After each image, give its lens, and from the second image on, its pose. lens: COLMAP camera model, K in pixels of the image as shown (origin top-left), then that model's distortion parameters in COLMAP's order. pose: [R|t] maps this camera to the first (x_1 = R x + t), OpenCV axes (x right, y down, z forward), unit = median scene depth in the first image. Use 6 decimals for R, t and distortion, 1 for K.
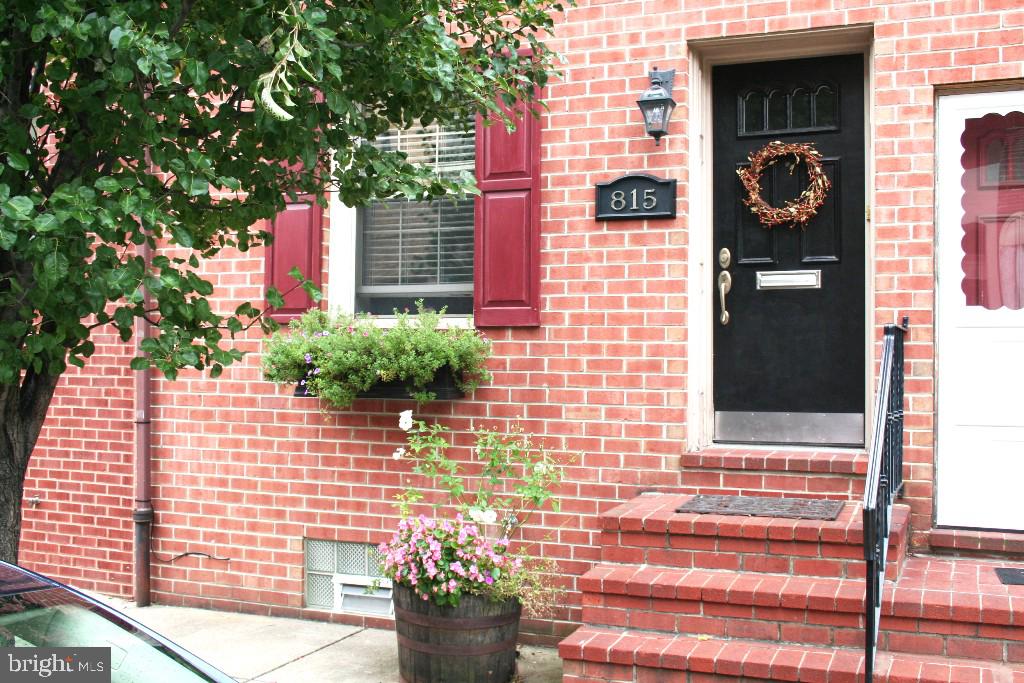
lens RADIAL K [[1104.2, 0, 512.0], [0, 1104.2, 341.5], [0, 0, 1]] dist [-0.084734, 0.023658]
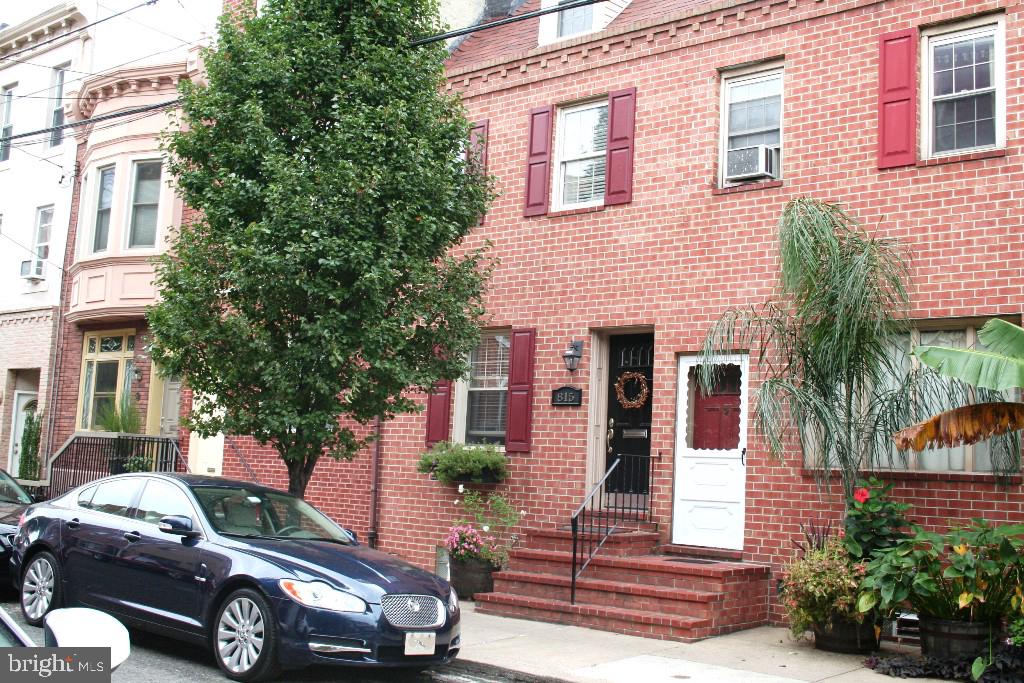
lens RADIAL K [[1135.8, 0, 512.0], [0, 1135.8, 341.5], [0, 0, 1]] dist [-0.094876, 0.131418]
pose [[0.952007, 0.001172, -0.306075, 0.699202], [-0.034556, 0.994011, -0.103676, 0.004284], [0.304120, 0.109277, 0.946345, -1.226247]]
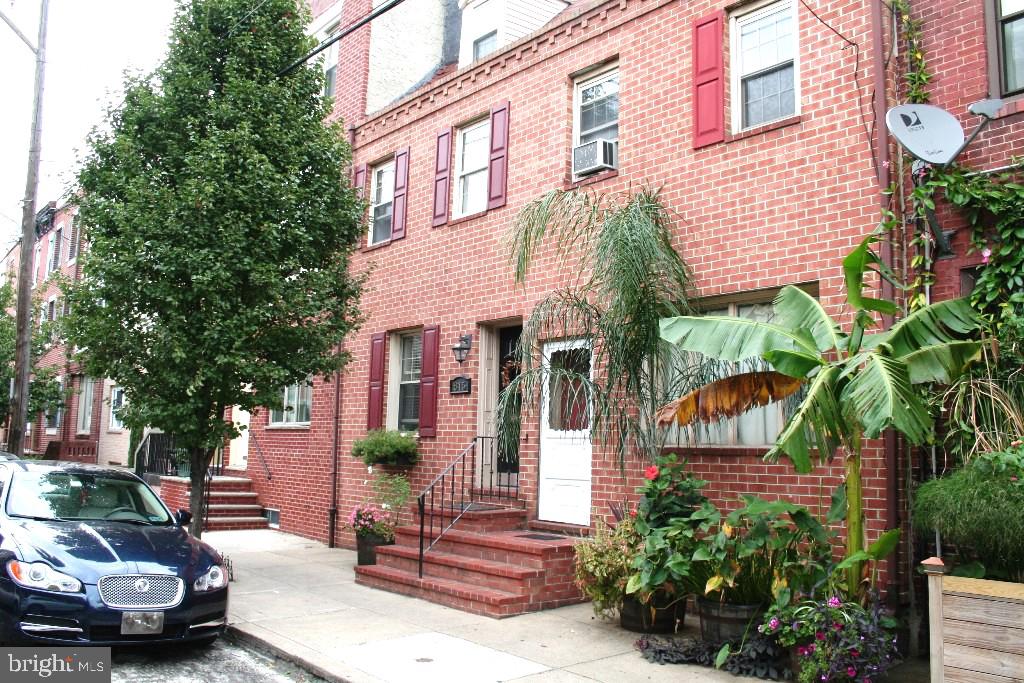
lens RADIAL K [[872.2, 0, 512.0], [0, 872.2, 341.5], [0, 0, 1]] dist [-0.161483, 0.165157]
pose [[0.891614, -0.043042, -0.450746, 1.078062], [-0.009887, 0.993384, -0.114416, -0.003677], [0.452688, 0.106472, 0.885289, -0.688672]]
